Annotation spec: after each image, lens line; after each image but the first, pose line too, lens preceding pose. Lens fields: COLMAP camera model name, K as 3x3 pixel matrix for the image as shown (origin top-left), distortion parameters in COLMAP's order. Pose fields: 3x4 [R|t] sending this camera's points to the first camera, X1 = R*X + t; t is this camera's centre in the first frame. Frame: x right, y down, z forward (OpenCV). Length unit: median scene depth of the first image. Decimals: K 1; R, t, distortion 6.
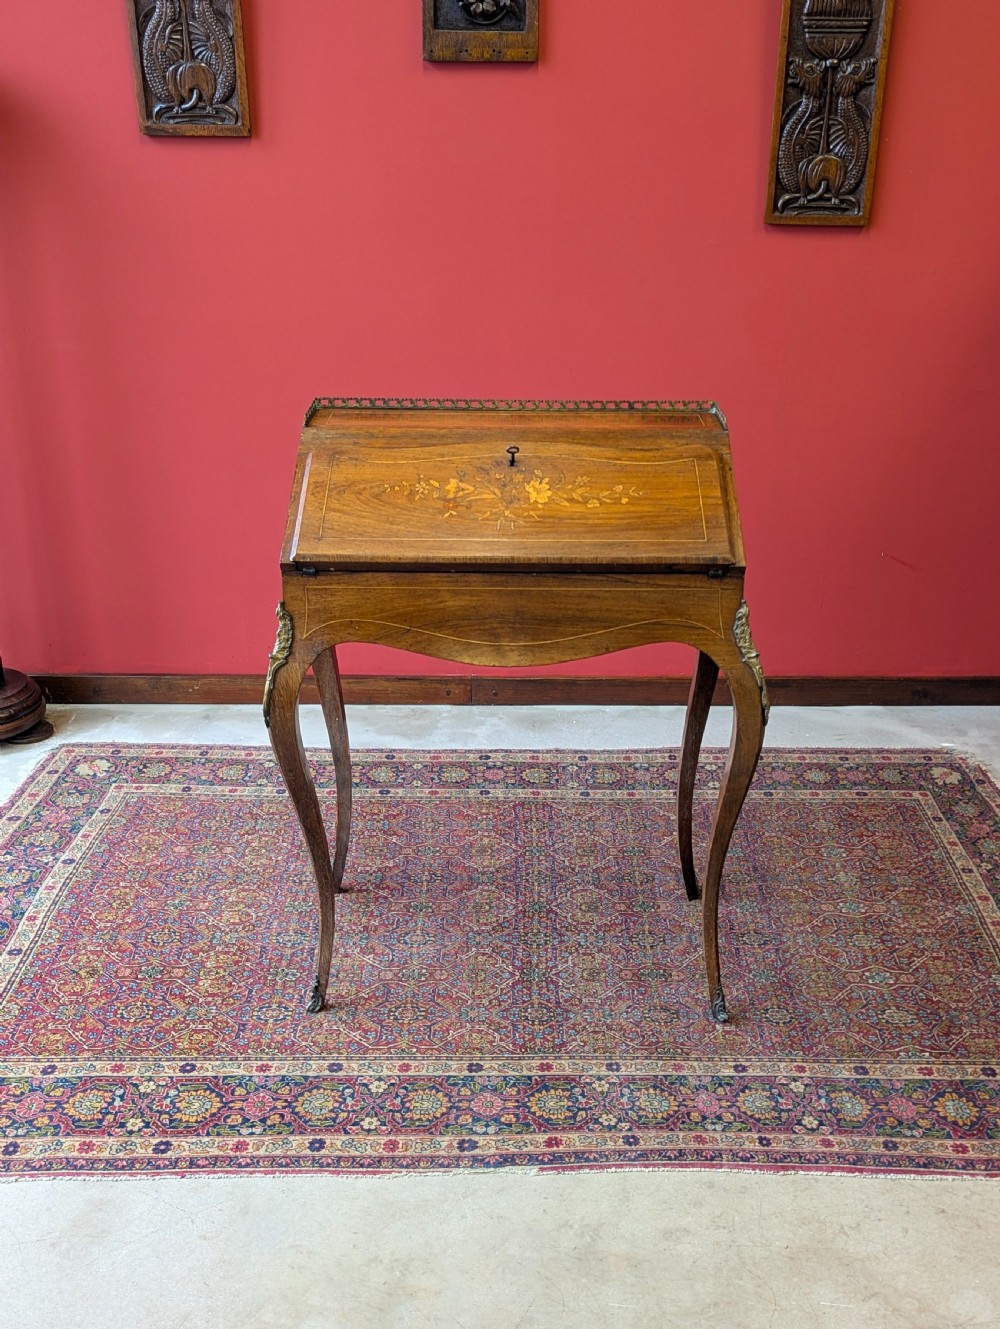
lens RADIAL K [[1241.3, 0, 504.0], [0, 1241.3, 664.3], [0, 0, 1]] dist [0.035103, 0.000000]
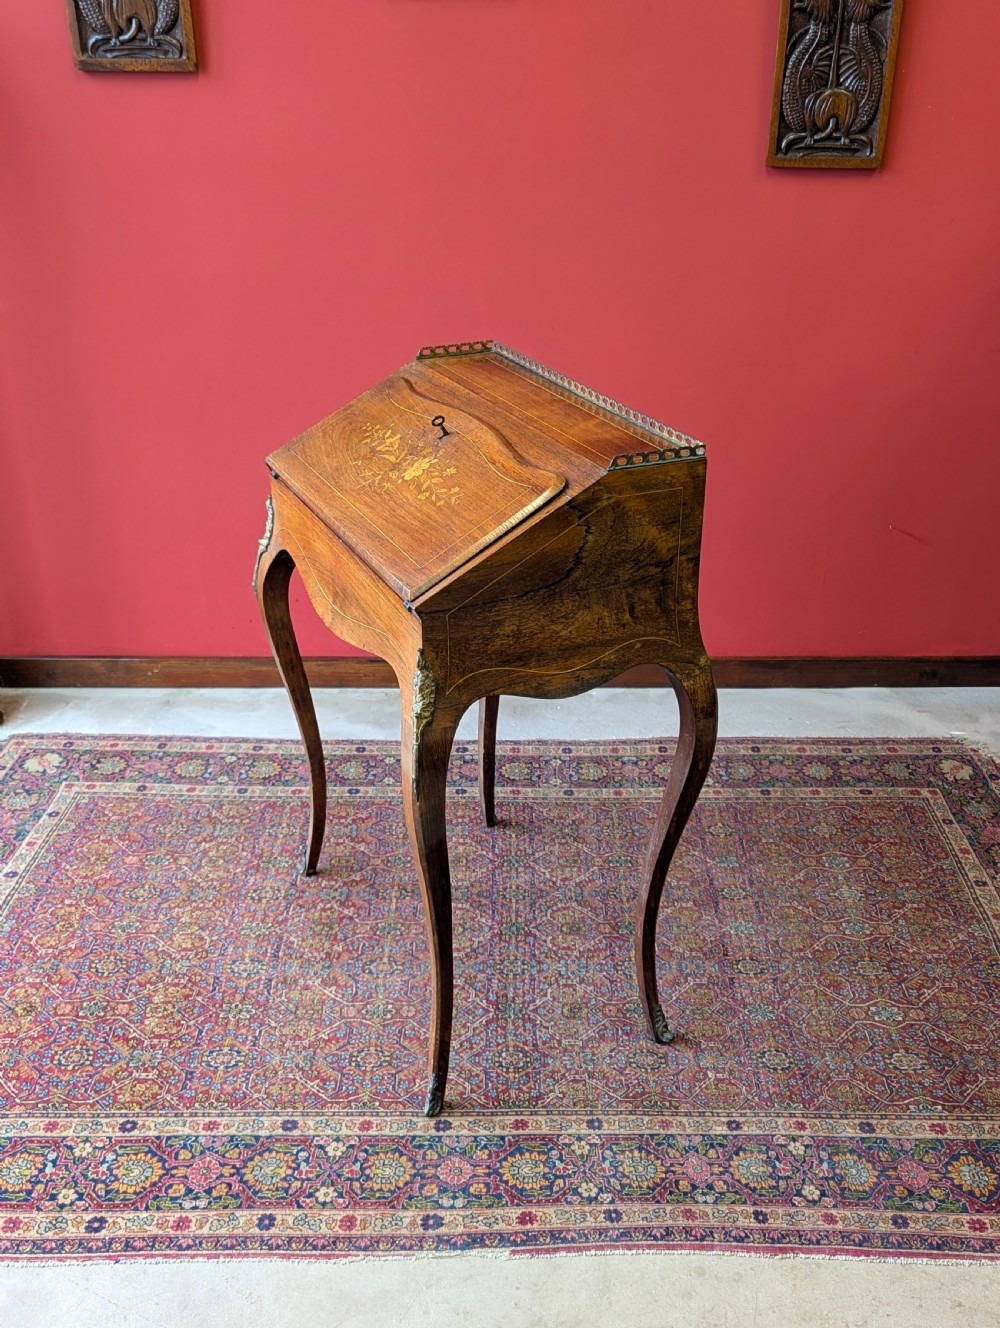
lens RADIAL K [[1240.4, 0, 492.4], [0, 1240.4, 654.8], [0, 0, 1]] dist [0.035103, 0.000000]
pose [[0.999979, -0.003502, -0.005467, 0.017965], [0.003785, 0.998608, 0.052615, -0.063664], [0.005275, -0.052634, 0.998600, 0.100213]]
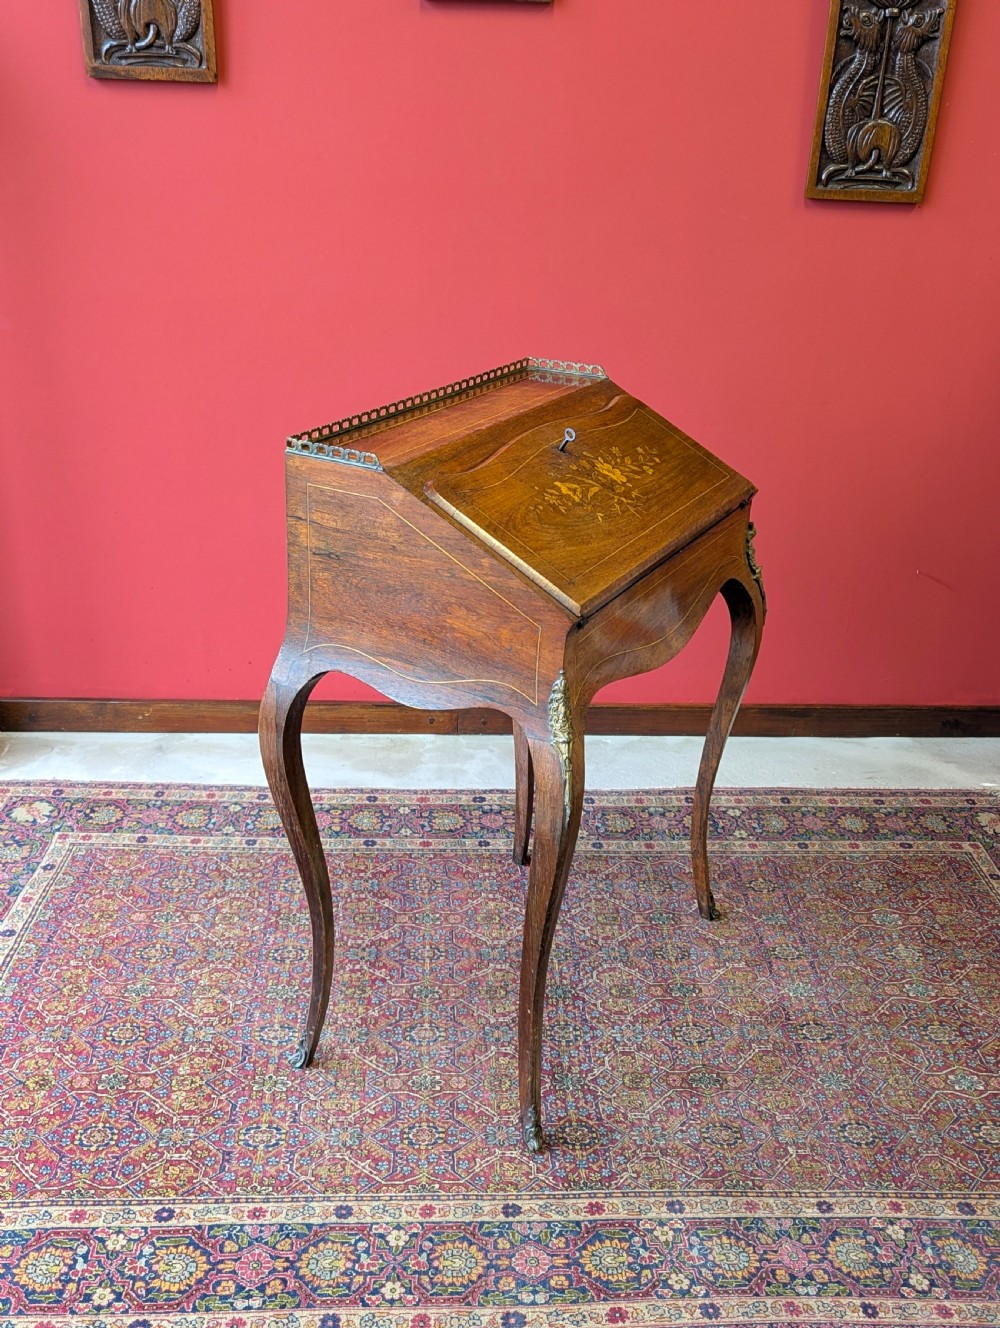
lens RADIAL K [[1240.4, 0, 474.7], [0, 1240.4, 674.9], [0, 0, 1]] dist [0.035103, 0.000000]
pose [[0.999077, 0.005190, 0.042634, -0.079994], [-0.006384, 0.999589, 0.027932, -0.054411], [-0.042471, -0.028178, 0.998700, 0.163664]]
